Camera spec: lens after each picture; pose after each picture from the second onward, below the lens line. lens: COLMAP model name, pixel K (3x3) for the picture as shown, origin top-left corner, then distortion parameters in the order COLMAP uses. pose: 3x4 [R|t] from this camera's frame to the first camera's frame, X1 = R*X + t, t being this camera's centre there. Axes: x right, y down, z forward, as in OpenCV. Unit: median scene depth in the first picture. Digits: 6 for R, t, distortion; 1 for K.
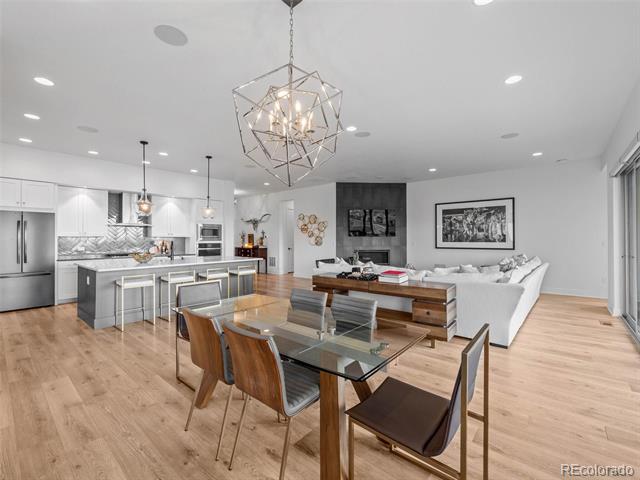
lens RADIAL K [[291.1, 0, 319.8], [0, 291.1, 237.0], [0, 0, 1]] dist [-0.000396, 0.000208]
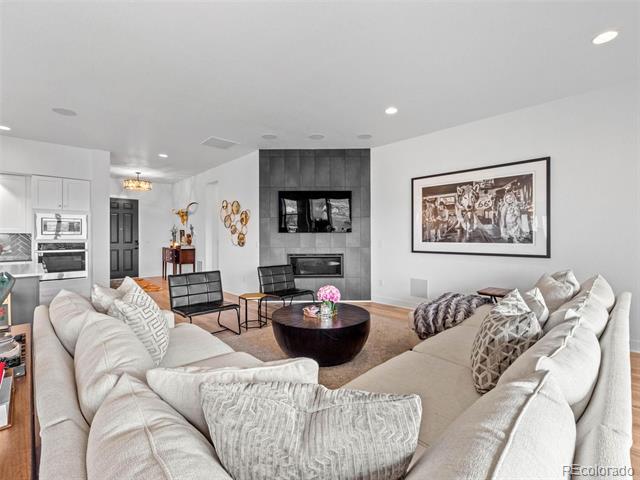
lens RADIAL K [[291.1, 0, 323.7], [0, 291.1, 234.5], [0, 0, 1]] dist [-0.000396, 0.000208]
pose [[0.996033, 0.001319, -0.088973, 0.278702], [-0.001296, 0.999999, 0.000312, 0.001896], [0.088973, -0.000195, 0.996034, 0.398727]]
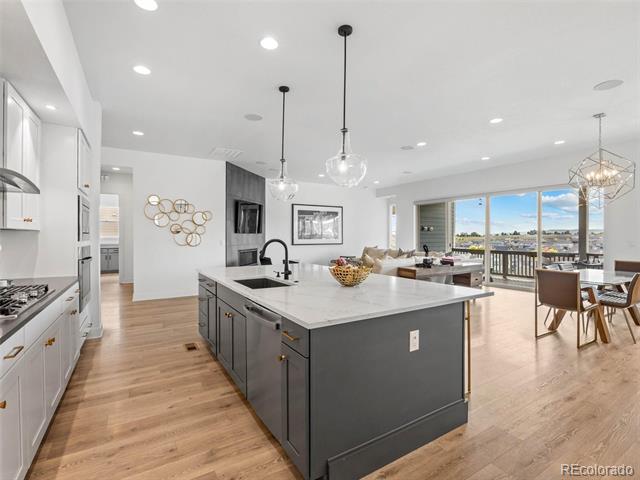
lens RADIAL K [[313.8, 0, 320.1], [0, 313.8, 239.9], [0, 0, 1]] dist [-0.032766, -0.000744]
pose [[0.312069, -0.007886, 0.950027, -0.690495], [-0.004065, 0.999945, 0.009636, 0.007960], [-0.950051, -0.006869, 0.312020, 0.559106]]
